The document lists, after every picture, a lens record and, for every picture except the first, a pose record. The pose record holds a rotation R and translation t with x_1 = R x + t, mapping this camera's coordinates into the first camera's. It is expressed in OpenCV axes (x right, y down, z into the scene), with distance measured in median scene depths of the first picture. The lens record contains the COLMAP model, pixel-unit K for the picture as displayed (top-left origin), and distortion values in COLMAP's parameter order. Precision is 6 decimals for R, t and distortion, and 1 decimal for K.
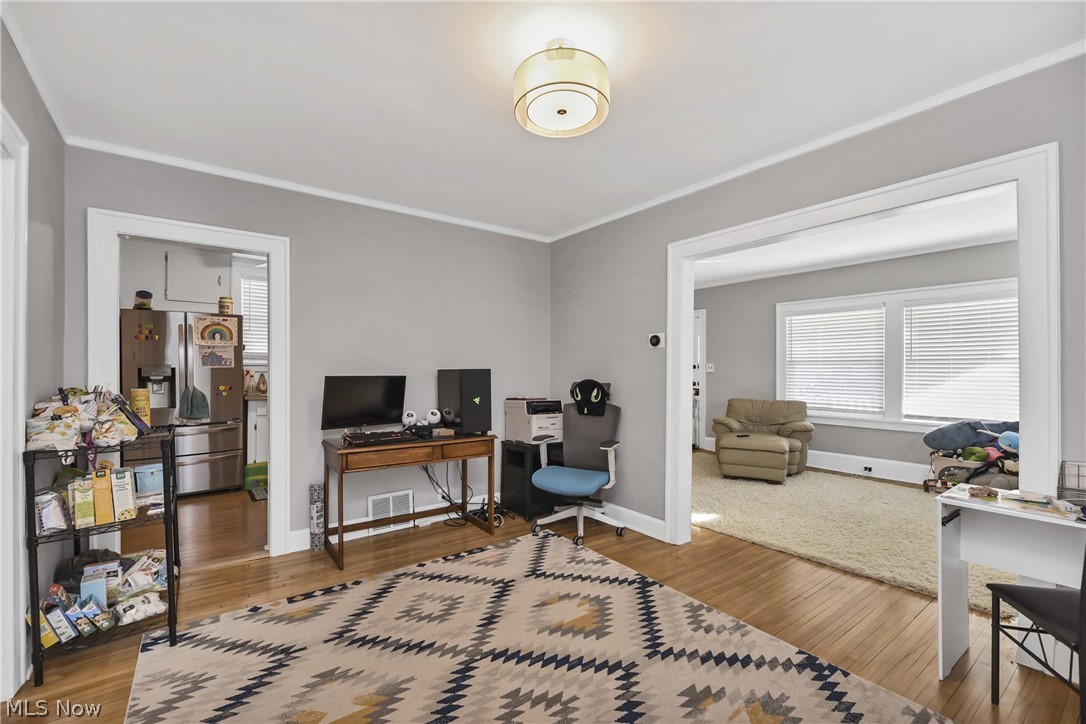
lens RADIAL K [[462.0, 0, 548.9], [0, 462.0, 365.3], [0, 0, 1]] dist [-0.004085, -0.001463]
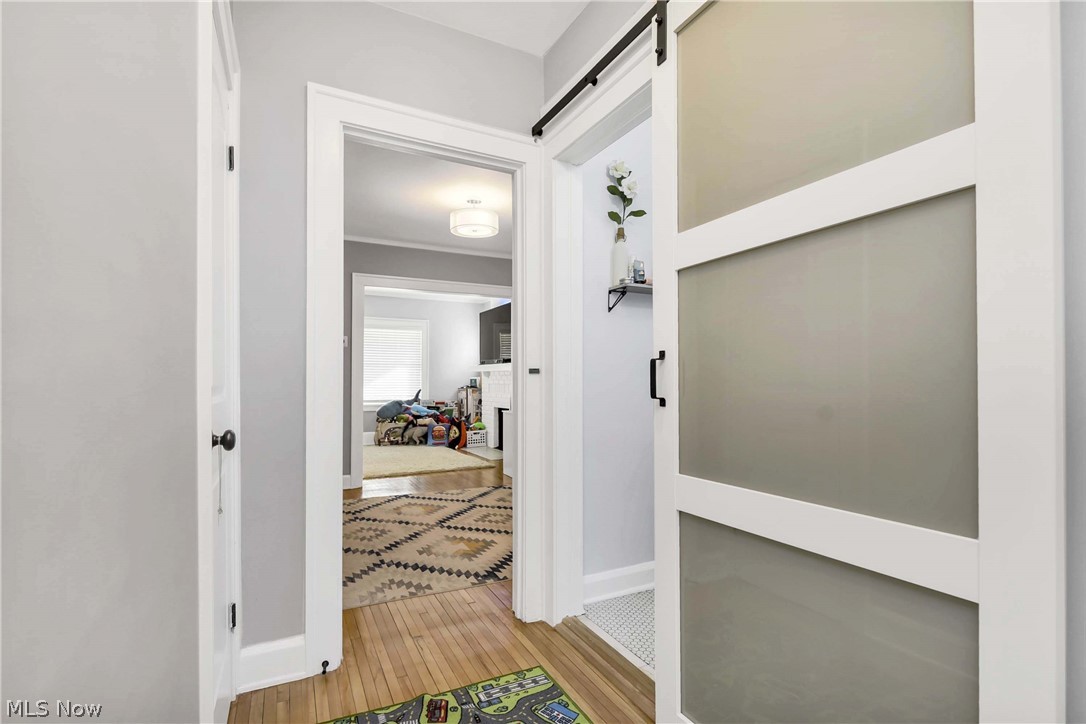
lens RADIAL K [[514.4, 0, 547.4], [0, 514.4, 368.8], [0, 0, 1]] dist [0.001322, 0.000067]
pose [[0.176225, 0.022065, 0.984103, -1.716404], [-0.009201, 0.999742, -0.020768, 0.080113], [-0.984307, -0.005394, 0.176382, 0.240772]]
